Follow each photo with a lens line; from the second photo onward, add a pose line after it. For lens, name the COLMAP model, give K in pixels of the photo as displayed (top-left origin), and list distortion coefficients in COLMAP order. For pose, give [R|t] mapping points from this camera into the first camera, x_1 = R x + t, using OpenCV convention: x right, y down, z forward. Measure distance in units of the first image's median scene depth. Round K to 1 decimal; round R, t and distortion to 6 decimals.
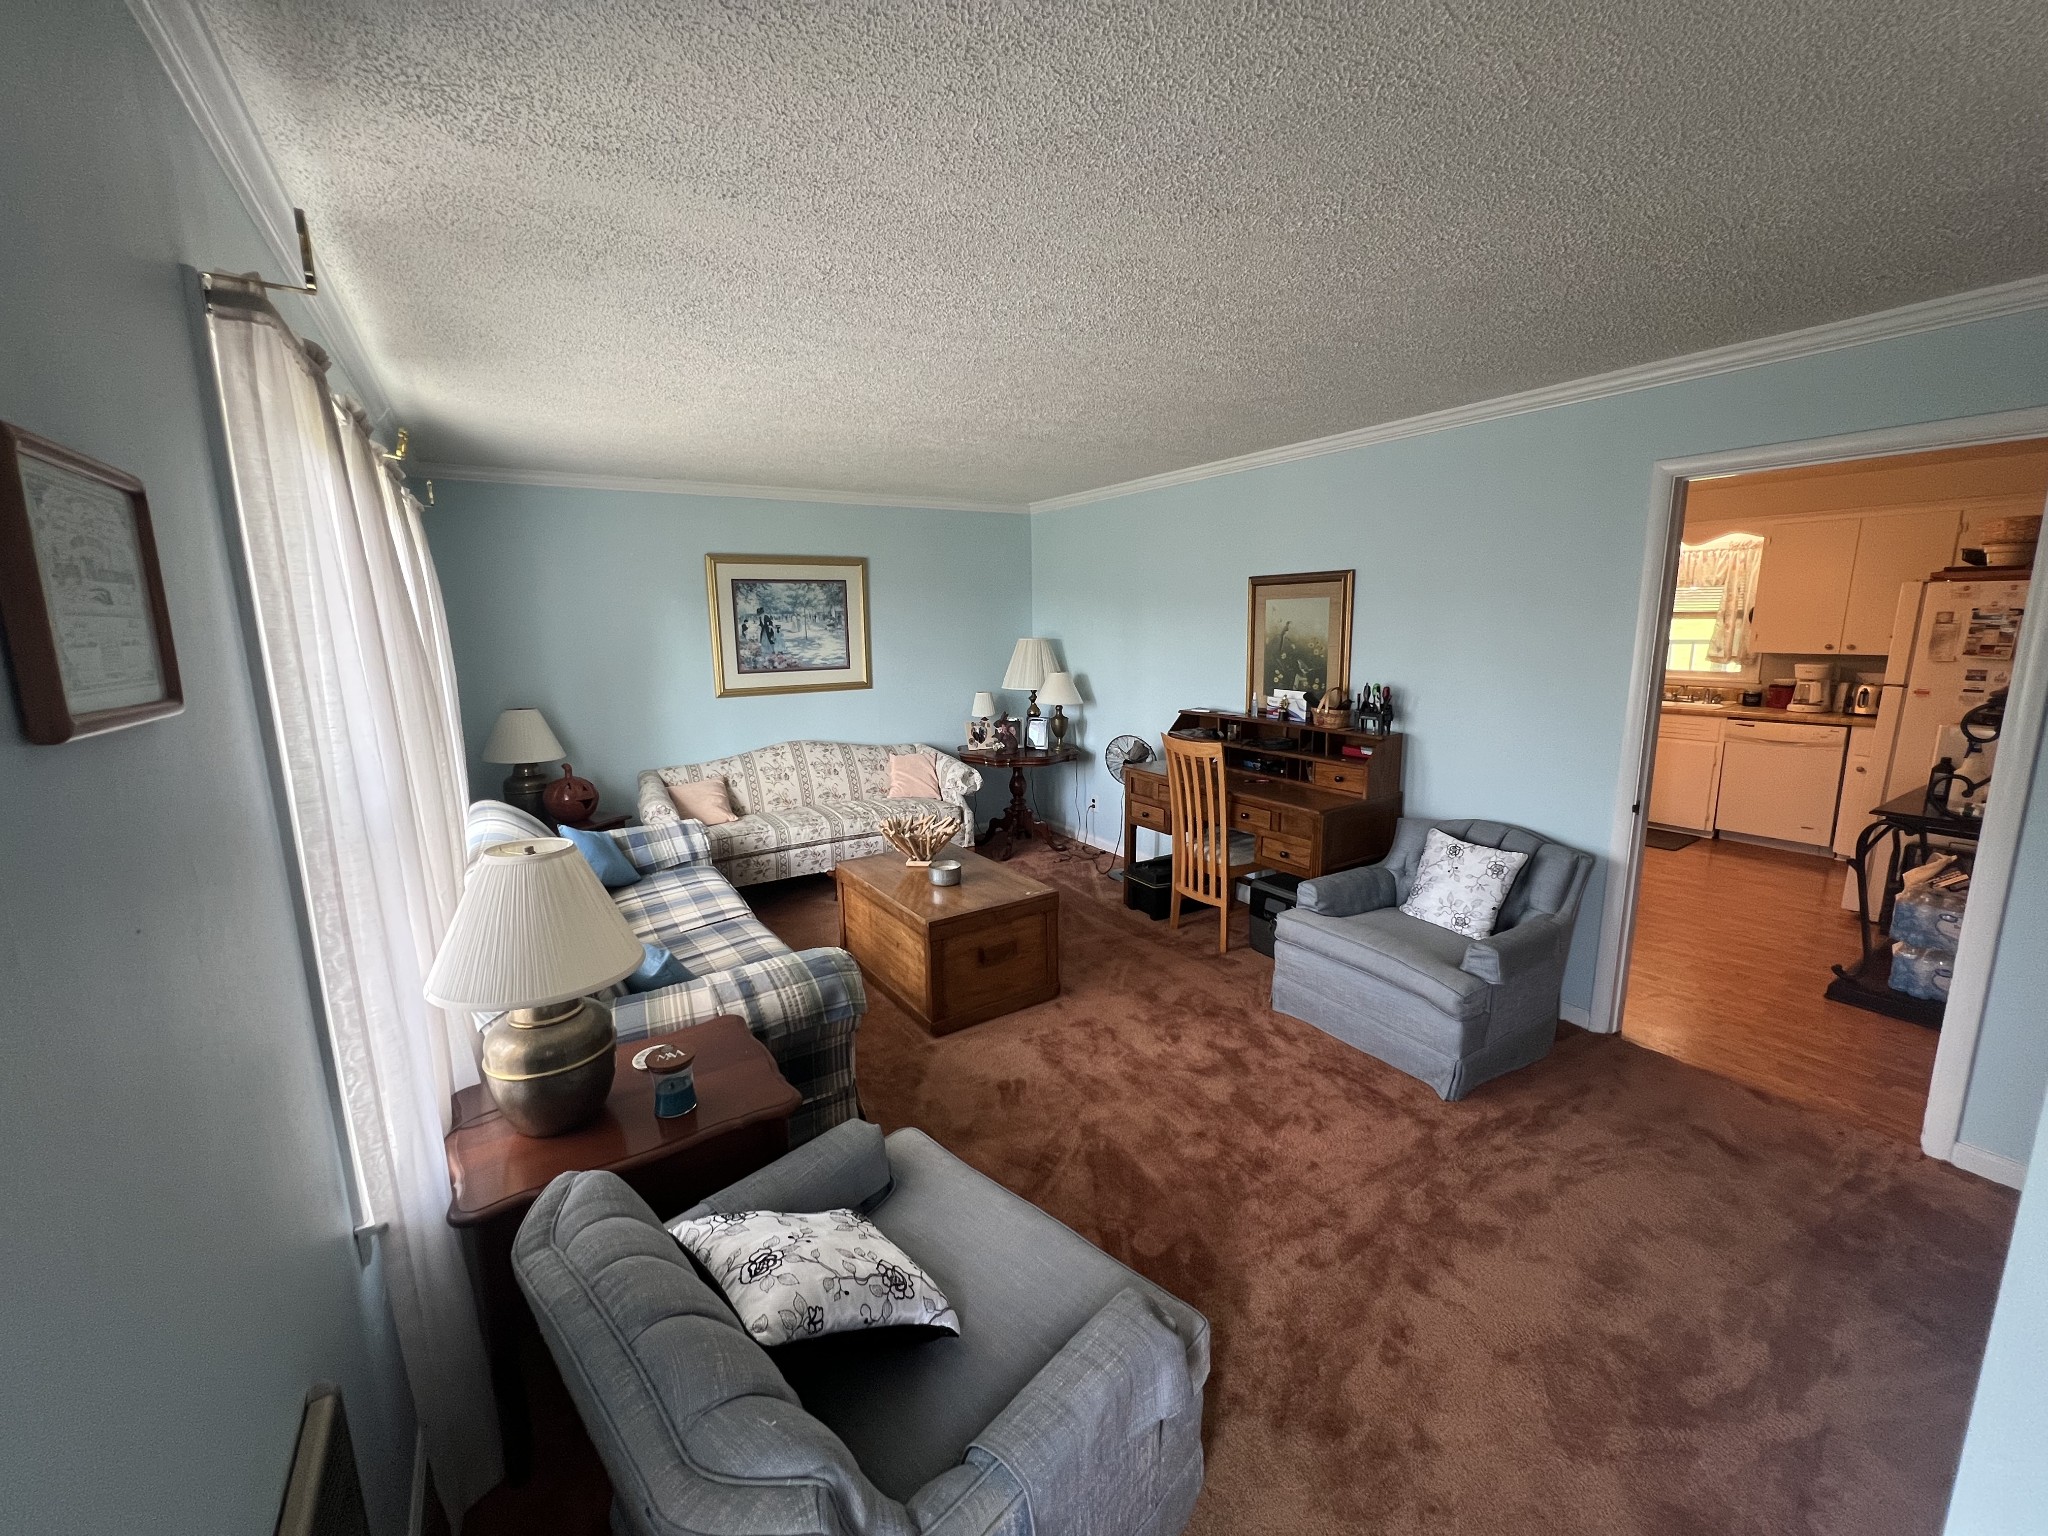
lens RADIAL K [[822.5, 0, 1019.6], [0, 822.5, 767.6], [0, 0, 1]] dist [-0.003136, 0.001106]
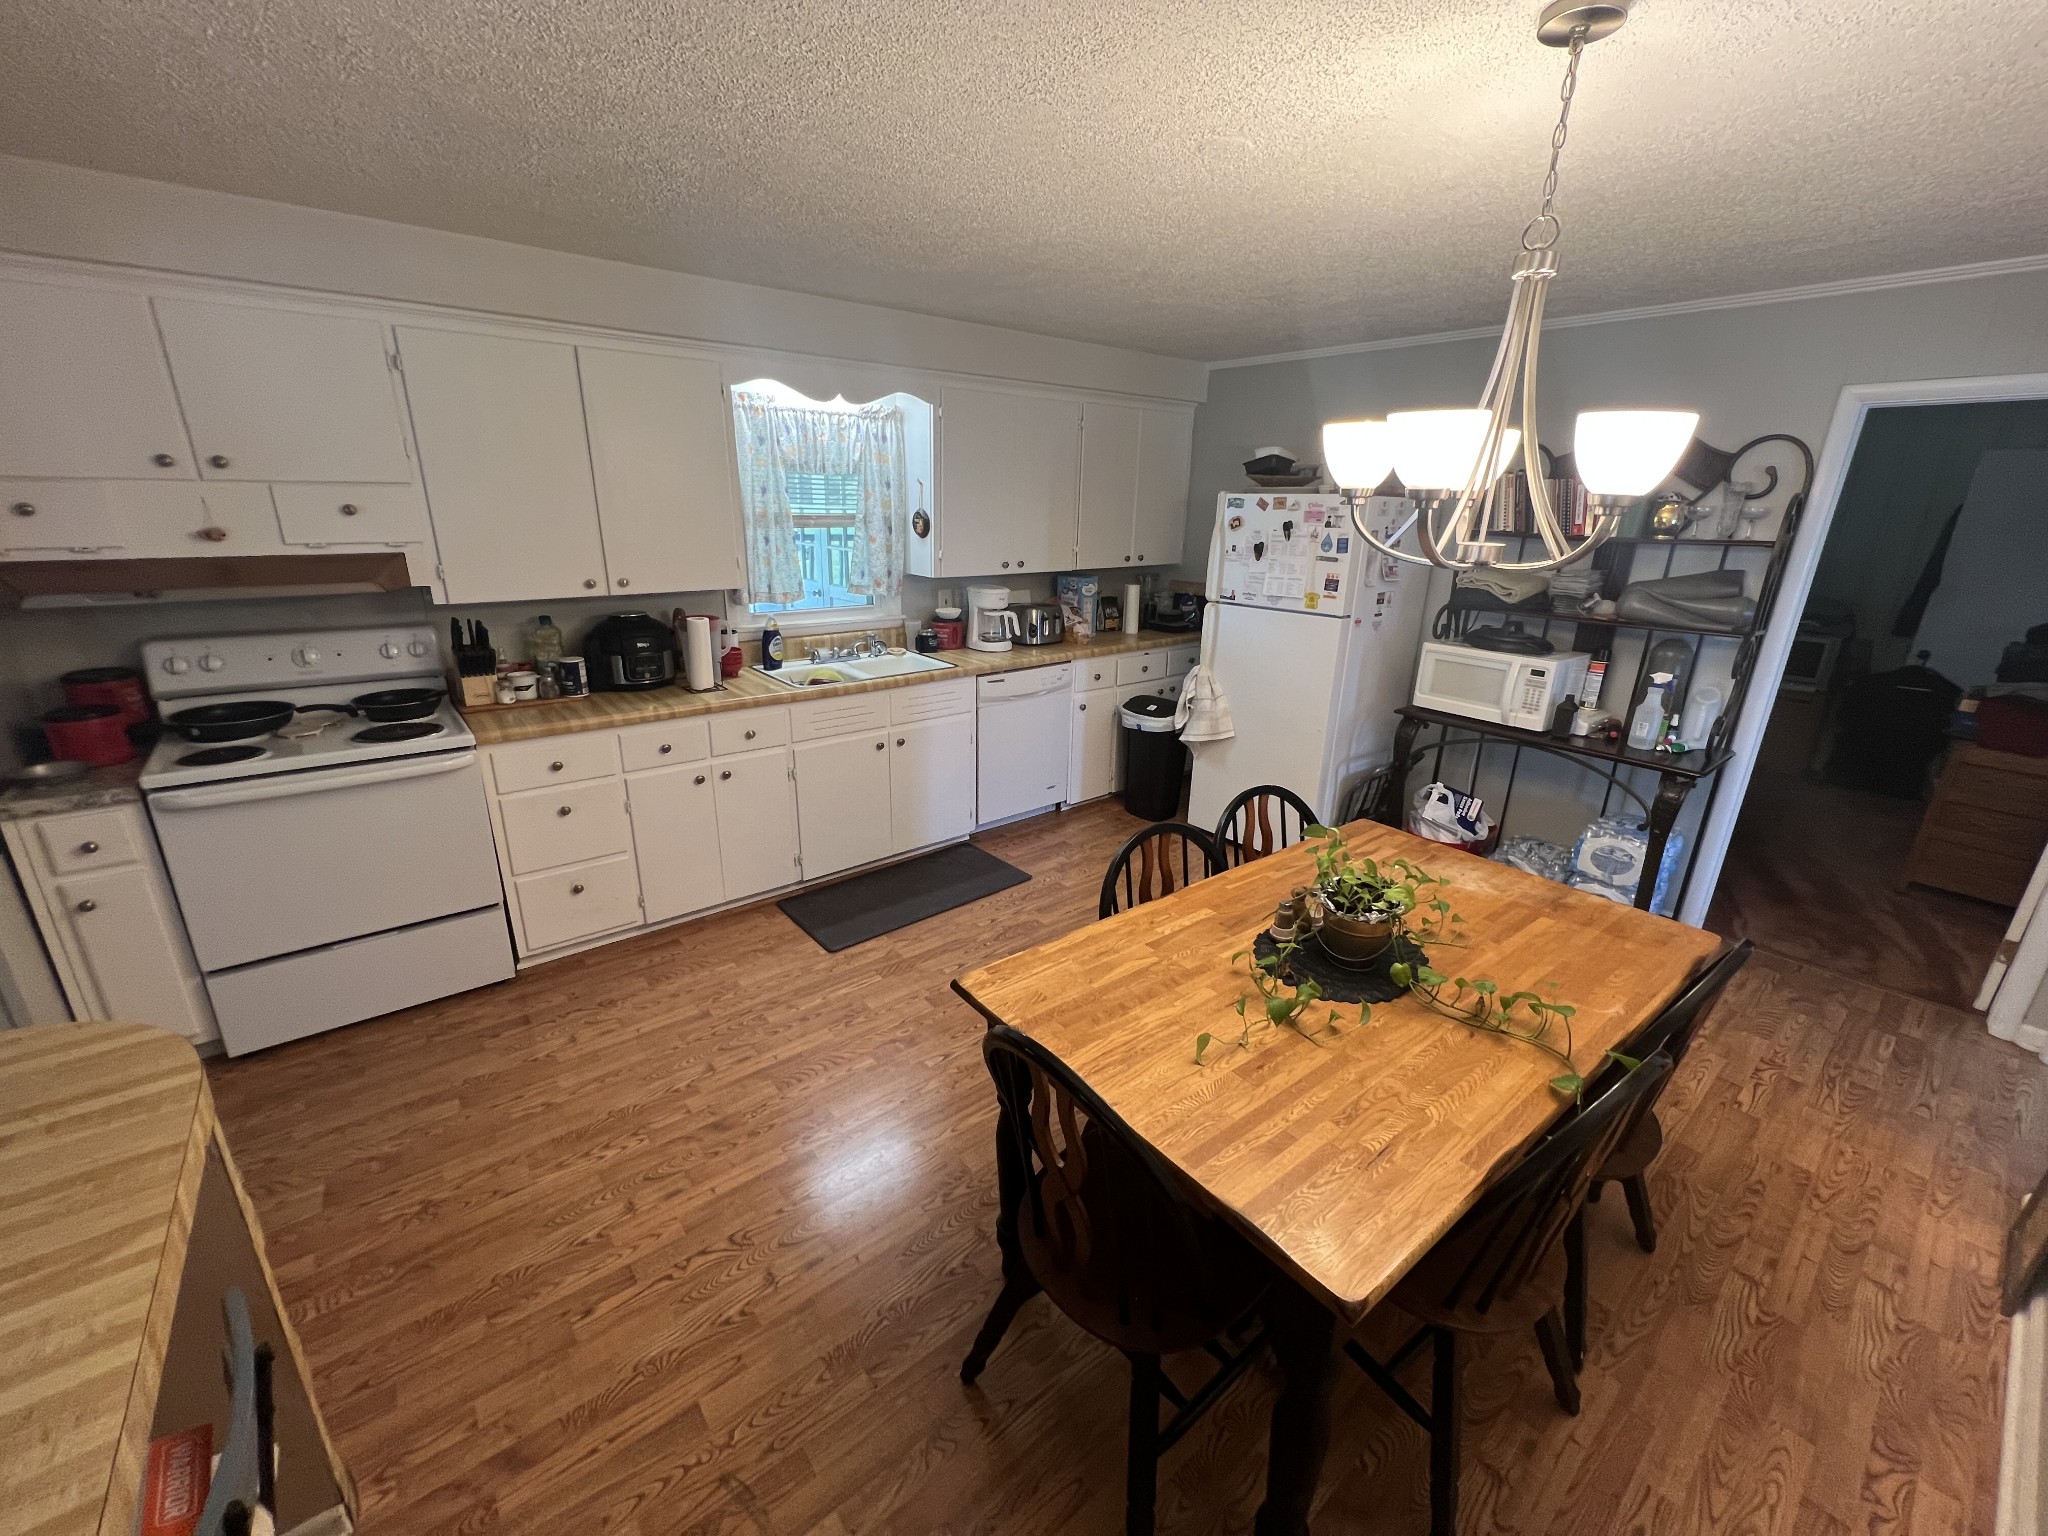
lens RADIAL K [[822.5, 0, 1021.4], [0, 822.5, 765.6], [0, 0, 1]] dist [-0.003136, 0.001106]
pose [[-0.122212, -0.296754, 0.947102, 0.191369], [0.161697, 0.935552, 0.314000, -0.226997], [-0.979244, 0.191517, -0.066351, 1.148106]]
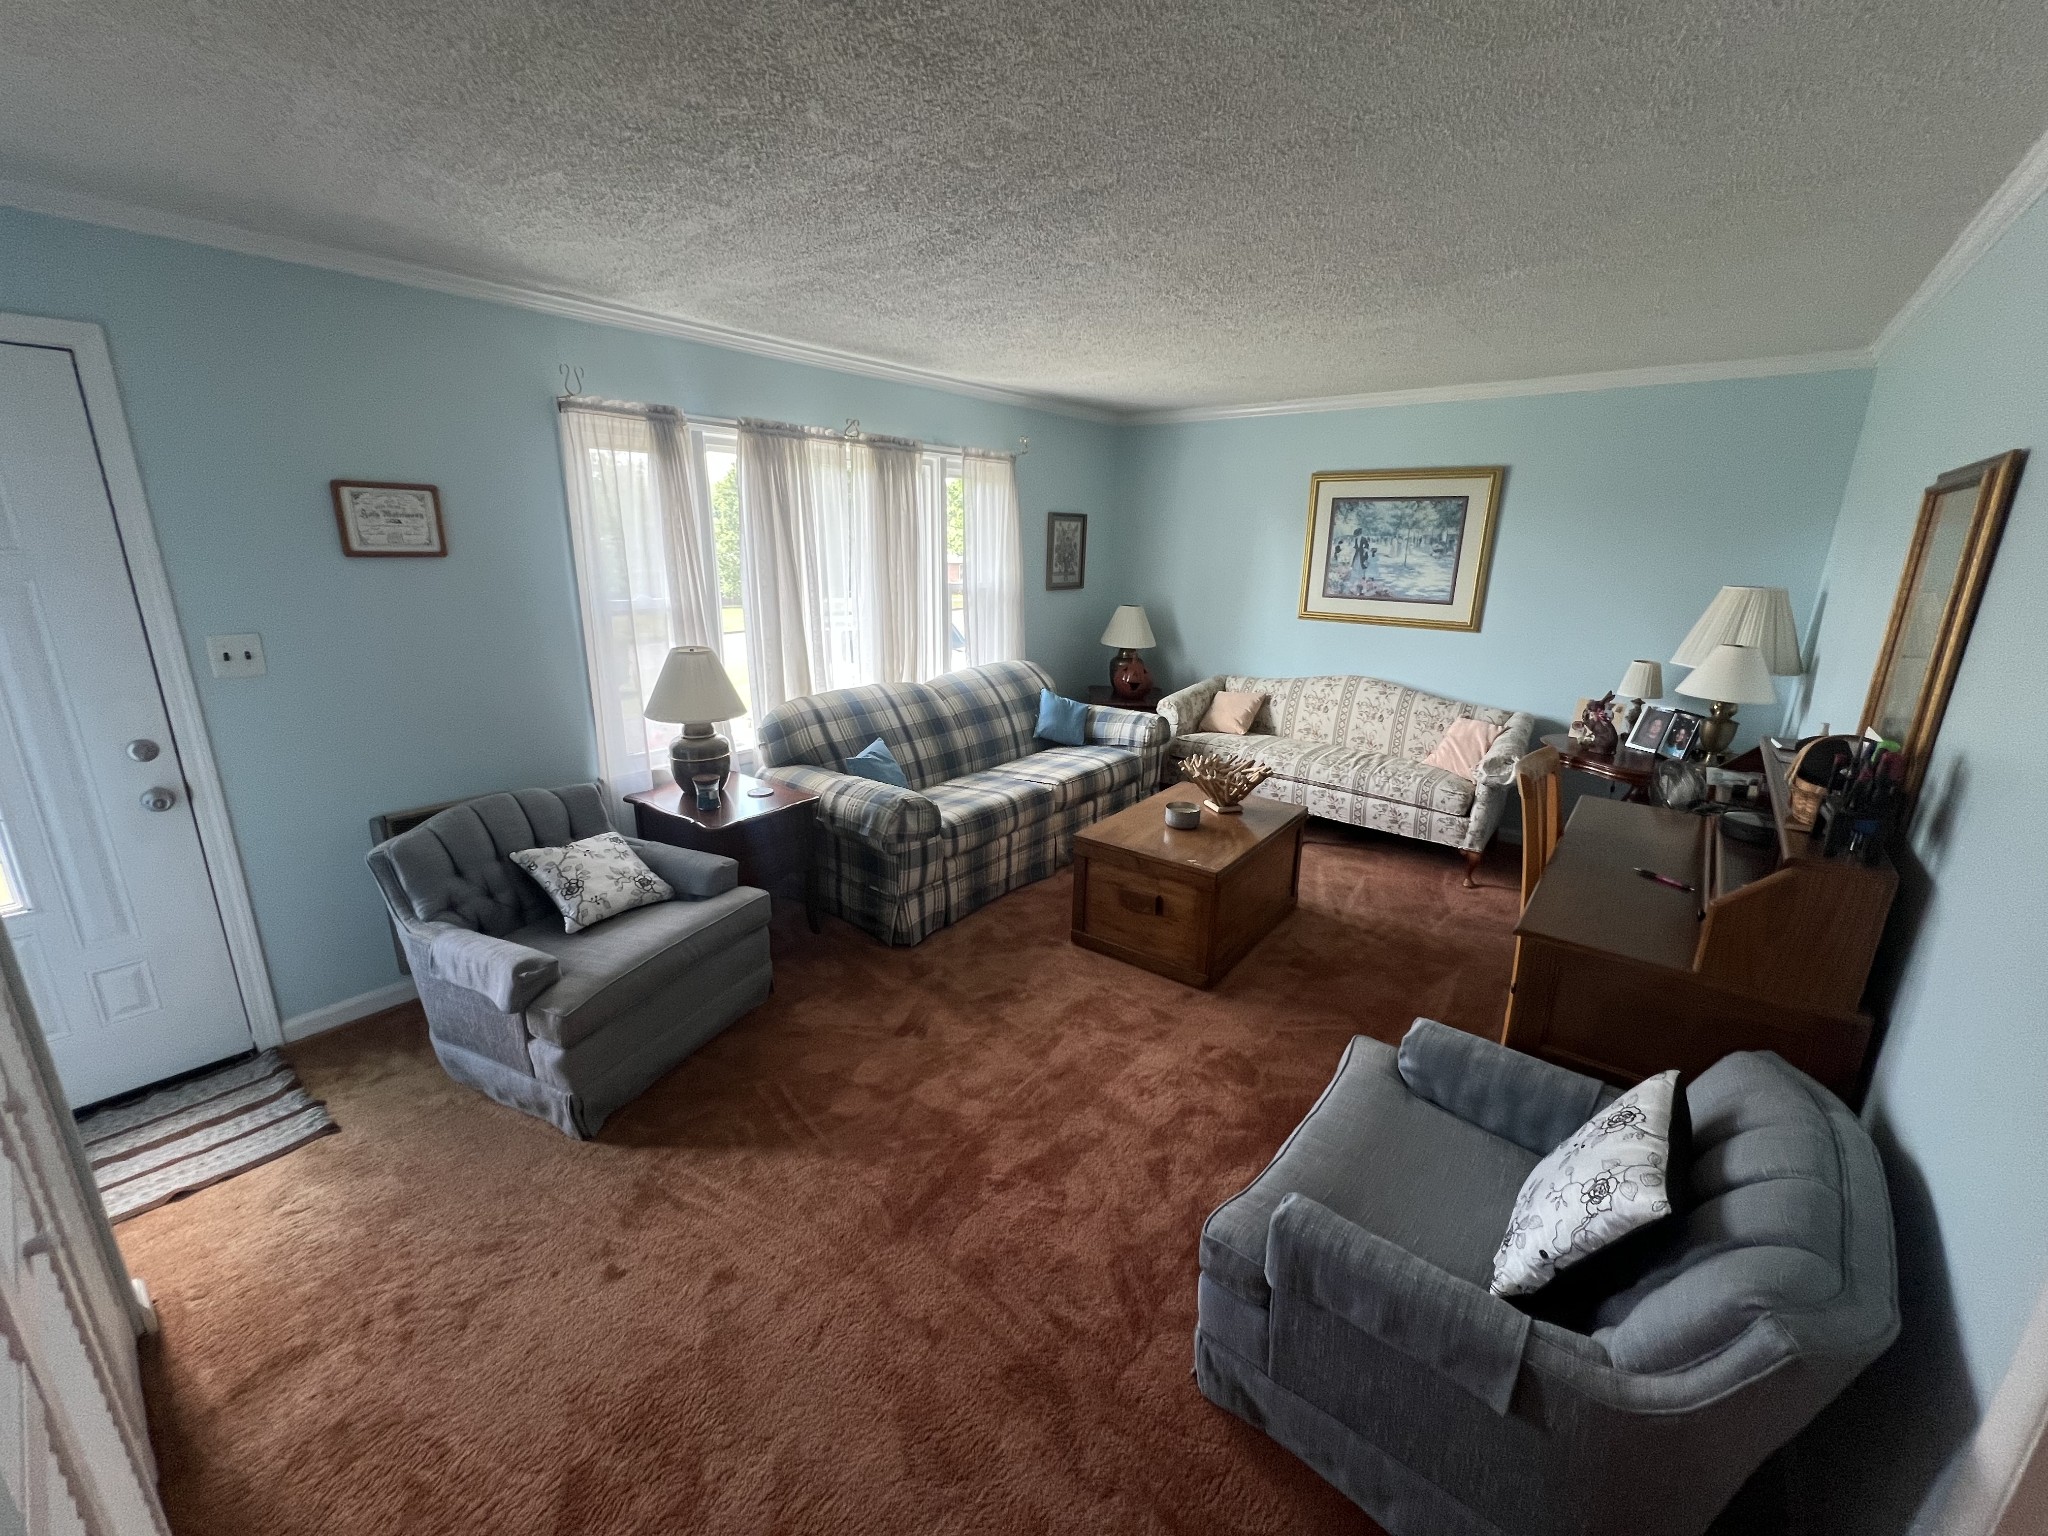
lens RADIAL K [[822.5, 0, 1024.0], [0, 822.5, 766.2], [0, 0, 1]] dist [-0.003136, 0.001106]
pose [[0.319679, 0.276068, -0.906417, 0.489199], [-0.190000, 0.955862, 0.224118, -0.073313], [0.928281, 0.100573, 0.358022, 0.338630]]
